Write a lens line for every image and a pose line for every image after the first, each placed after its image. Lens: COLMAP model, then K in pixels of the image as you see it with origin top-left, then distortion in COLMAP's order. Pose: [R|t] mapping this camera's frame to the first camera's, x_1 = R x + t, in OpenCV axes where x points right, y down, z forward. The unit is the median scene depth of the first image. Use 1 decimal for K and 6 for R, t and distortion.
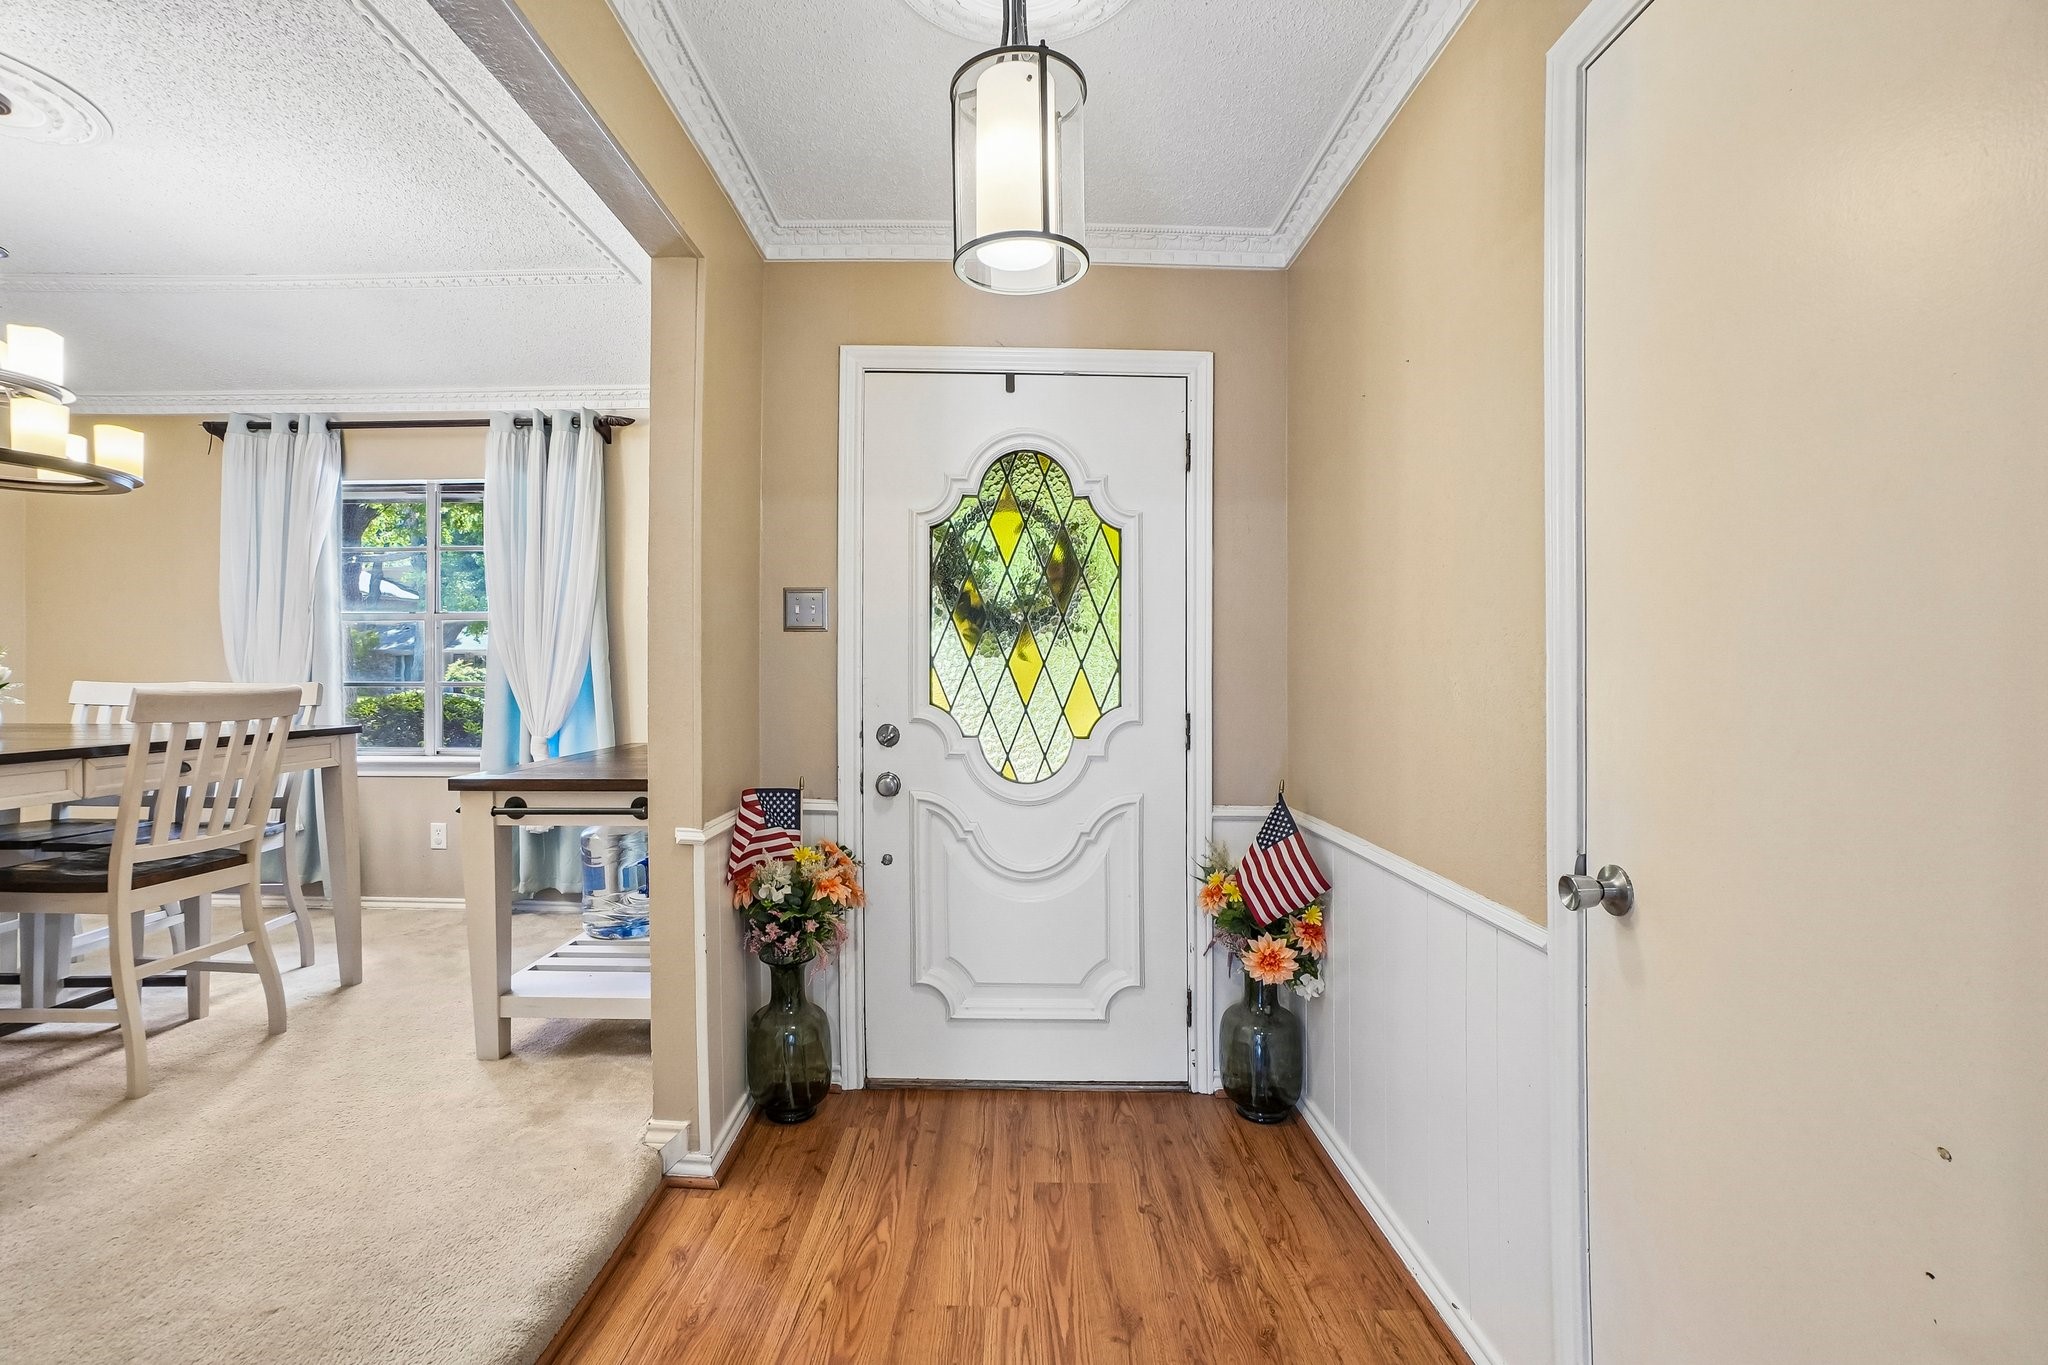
lens RADIAL K [[914.9, 0, 1032.3], [0, 914.9, 701.5], [0, 0, 1]] dist [-0.056339, 0.015350]
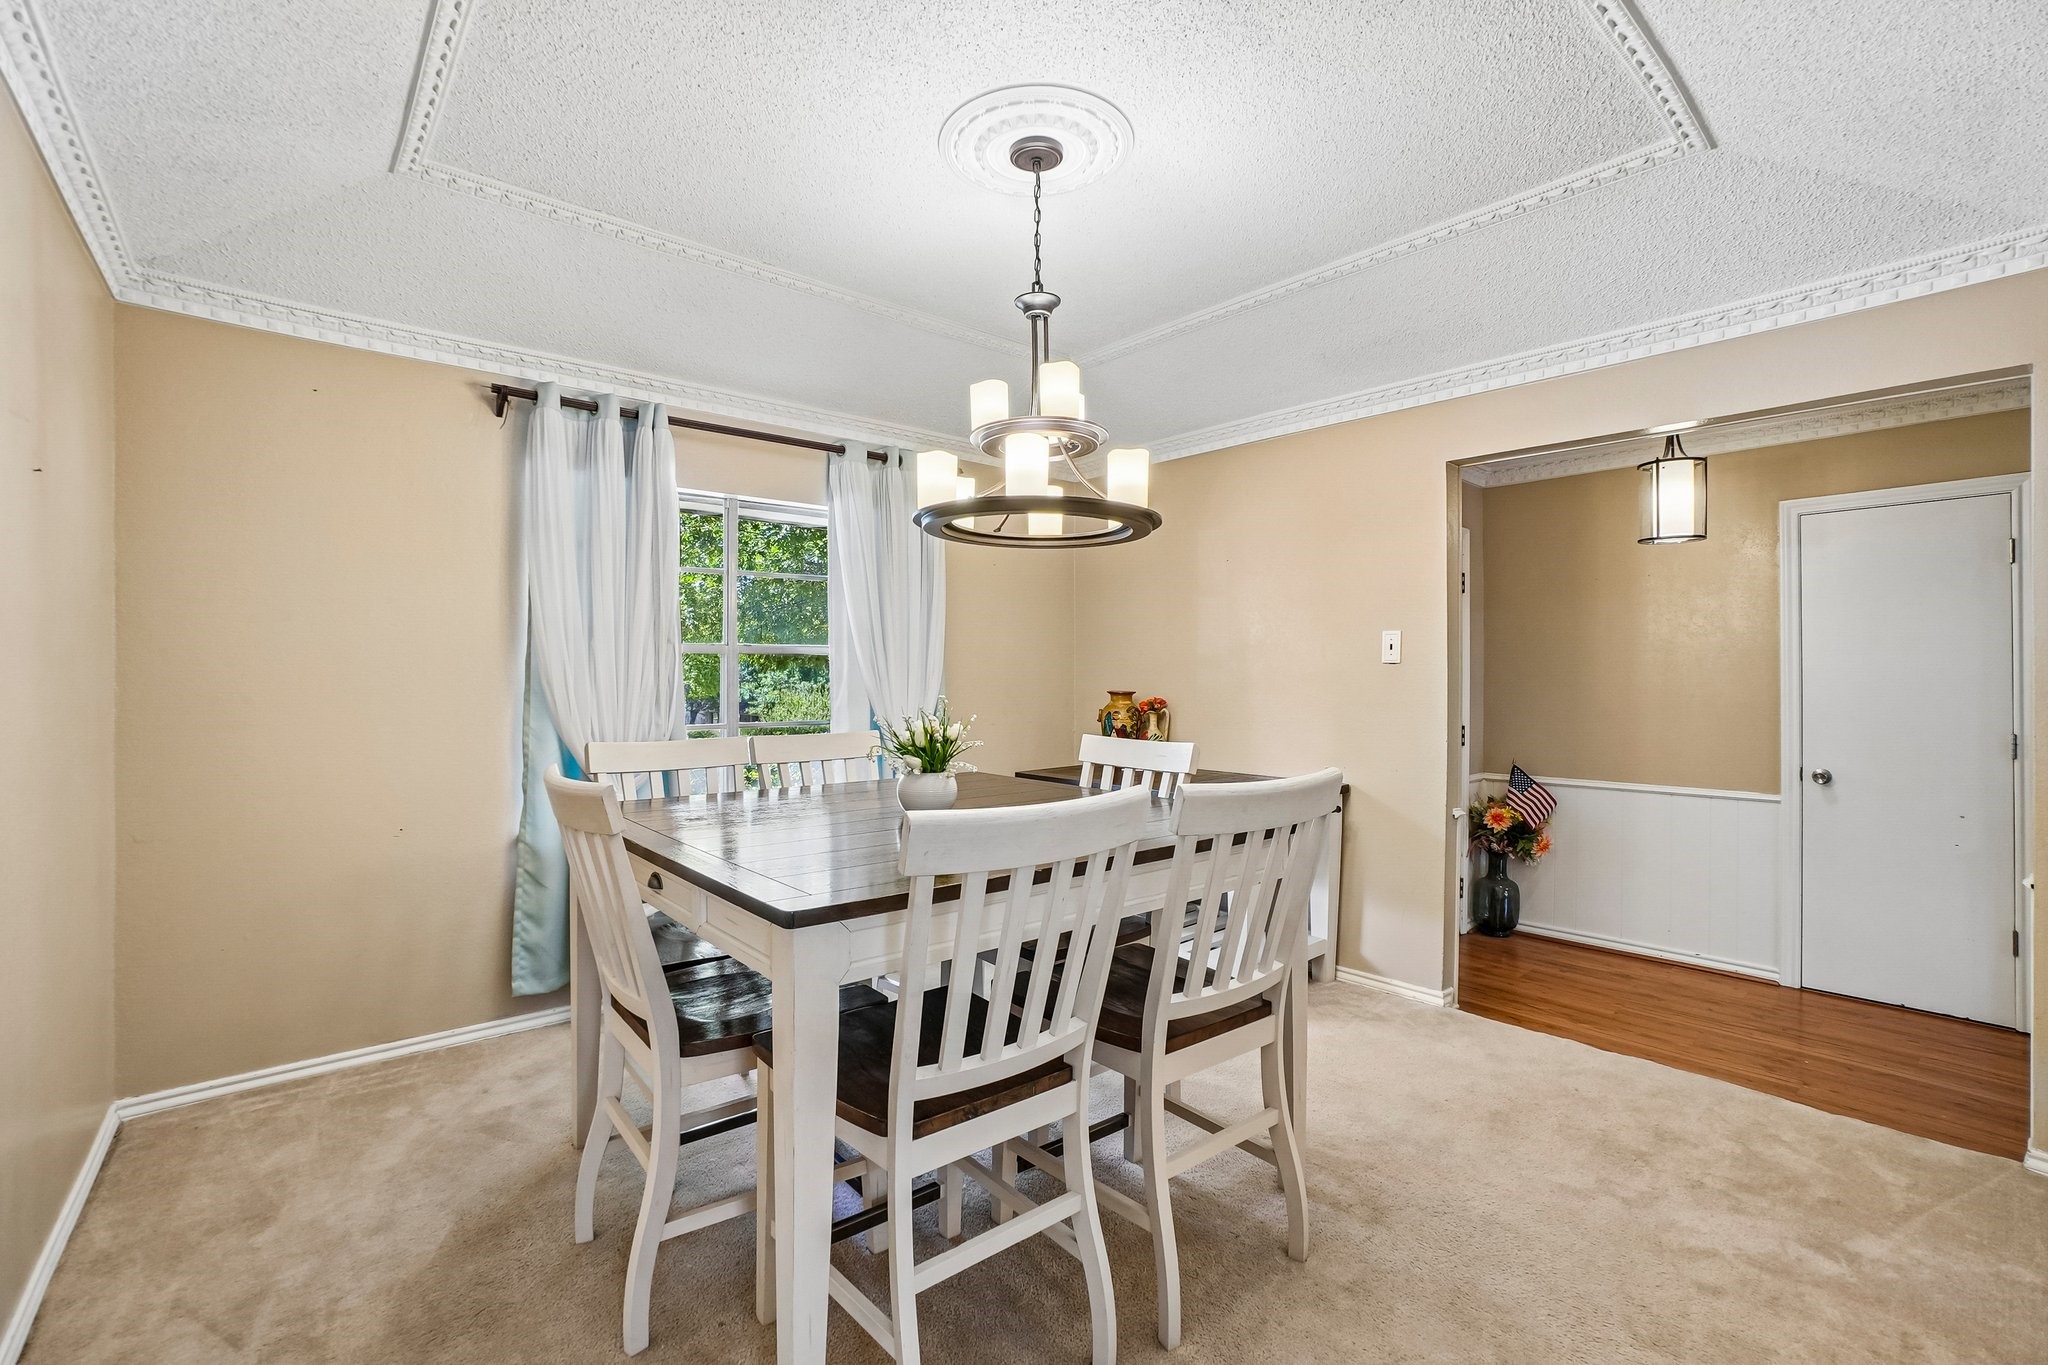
lens RADIAL K [[914.9, 0, 1025.0], [0, 914.9, 674.6], [0, 0, 1]] dist [-0.056339, 0.015350]
pose [[0.758856, -0.002432, 0.651254, -1.574358], [0.018931, 0.999653, -0.018325, -0.066766], [-0.650983, 0.026235, 0.758639, 0.186184]]
